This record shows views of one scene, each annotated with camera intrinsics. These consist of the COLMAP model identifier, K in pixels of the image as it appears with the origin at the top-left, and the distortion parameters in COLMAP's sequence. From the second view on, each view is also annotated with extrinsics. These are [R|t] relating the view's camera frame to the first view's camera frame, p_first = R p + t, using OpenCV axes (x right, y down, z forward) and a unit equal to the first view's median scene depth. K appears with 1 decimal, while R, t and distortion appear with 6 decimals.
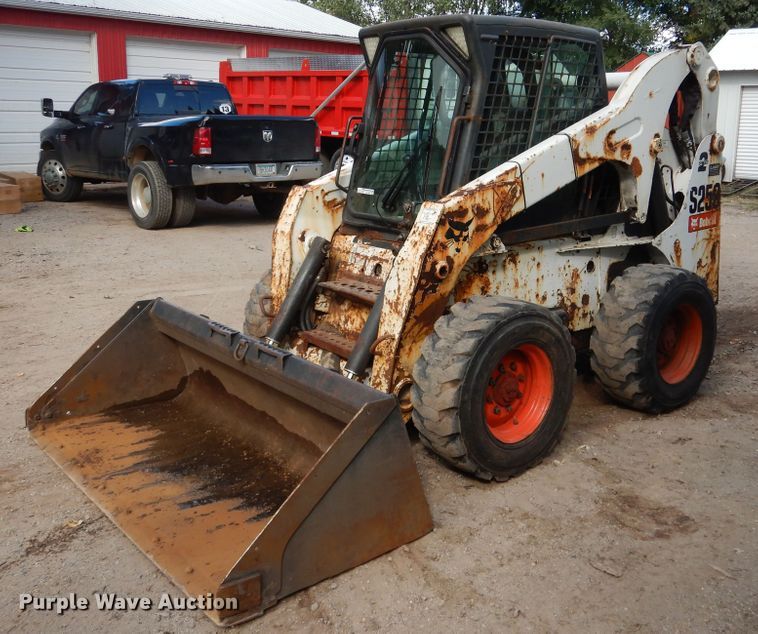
lens RADIAL K [[816.4, 0, 408.9], [0, 816.4, 268.9], [0, 0, 1]] dist [0.007307, 0.000000]
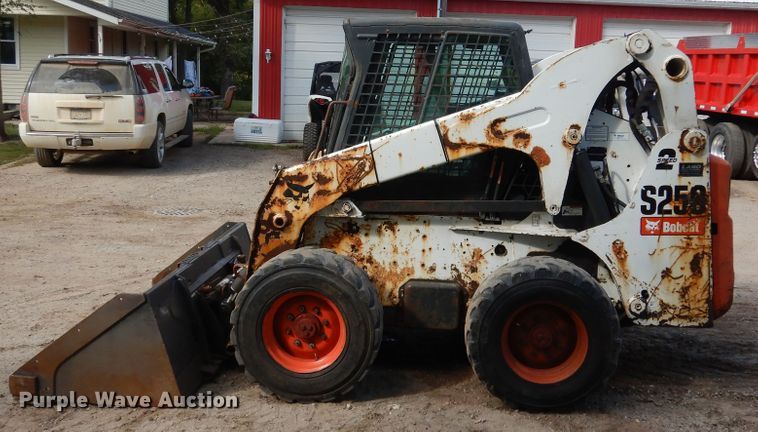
lens RADIAL K [[798.6, 0, 376.7], [0, 798.6, 177.0], [0, 0, 1]] dist [-0.005773, 0.000000]
pose [[0.710512, 0.096573, -0.697027, 0.854074], [-0.147698, 0.988940, -0.013538, -0.060626], [0.688010, 0.112568, 0.716917, 0.180165]]
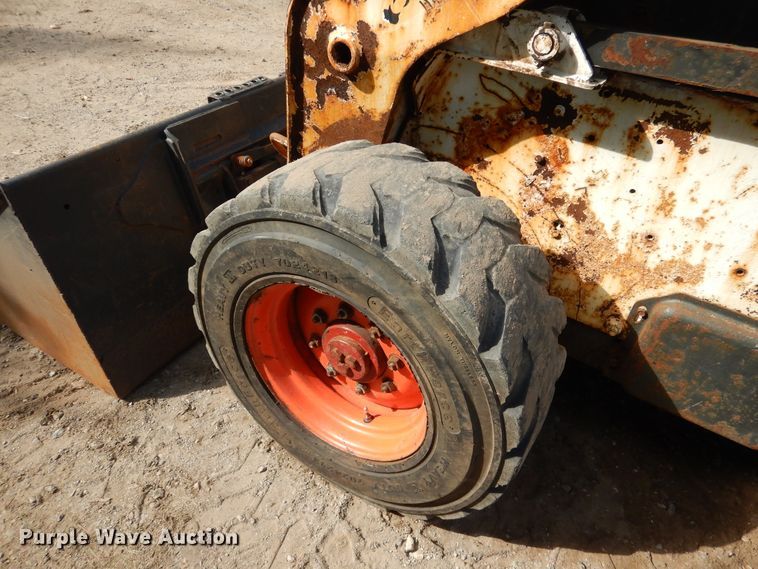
lens RADIAL K [[541.9, 0, 379.0], [0, 541.9, 279.3], [0, 0, 1]] dist [0.019403, -0.002167]
pose [[0.318853, 0.607383, -0.727612, 0.284630], [-0.249103, 0.794396, 0.553970, -0.057601], [0.914484, 0.004615, 0.404596, 0.768202]]
